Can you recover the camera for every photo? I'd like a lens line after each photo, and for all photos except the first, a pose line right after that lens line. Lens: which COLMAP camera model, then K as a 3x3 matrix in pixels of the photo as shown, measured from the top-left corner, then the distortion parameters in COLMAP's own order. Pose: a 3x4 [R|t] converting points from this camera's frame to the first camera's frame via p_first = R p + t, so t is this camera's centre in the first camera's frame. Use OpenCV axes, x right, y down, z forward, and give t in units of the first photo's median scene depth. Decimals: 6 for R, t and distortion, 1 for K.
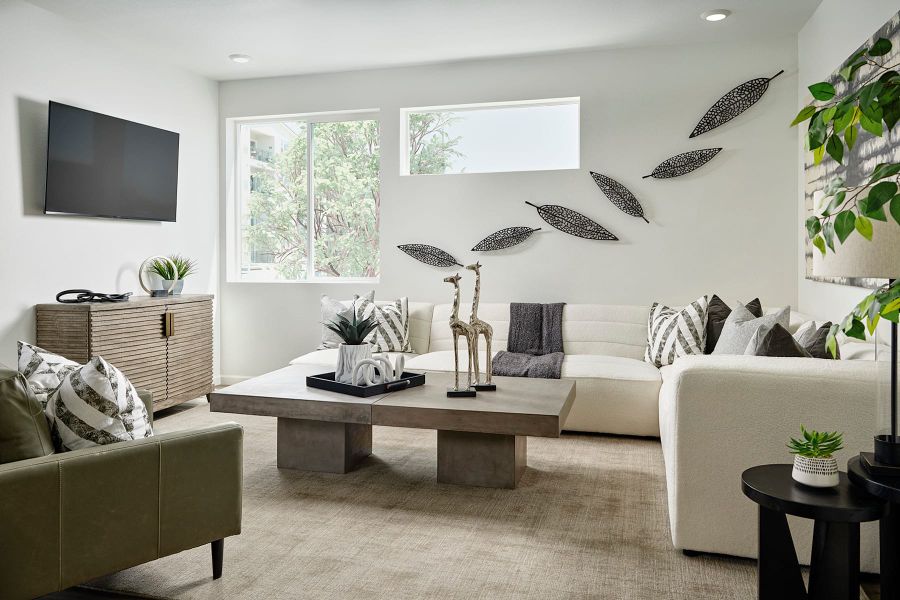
lens RADIAL K [[720.7, 0, 416.0], [0, 720.7, 265.6], [0, 0, 1]] dist [0.000096, 0.001232]
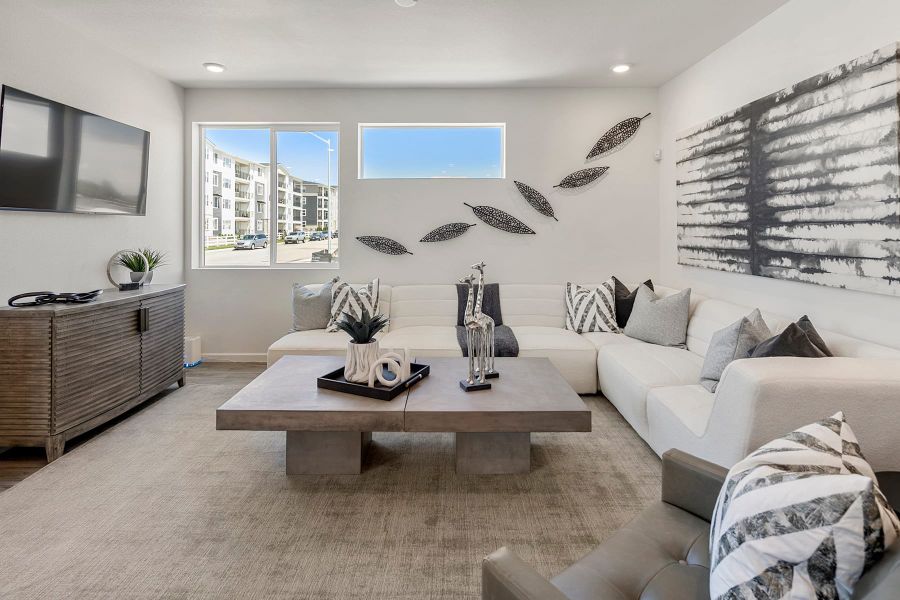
lens RADIAL K [[457.5, 0, 430.3], [0, 457.5, 224.6], [0, 0, 1]] dist [0.000748, -0.000511]
pose [[0.954047, 0.002615, 0.299647, -0.156077], [0.003605, 0.999789, -0.020204, -0.037681], [-0.299637, 0.020356, 0.953836, 0.274332]]
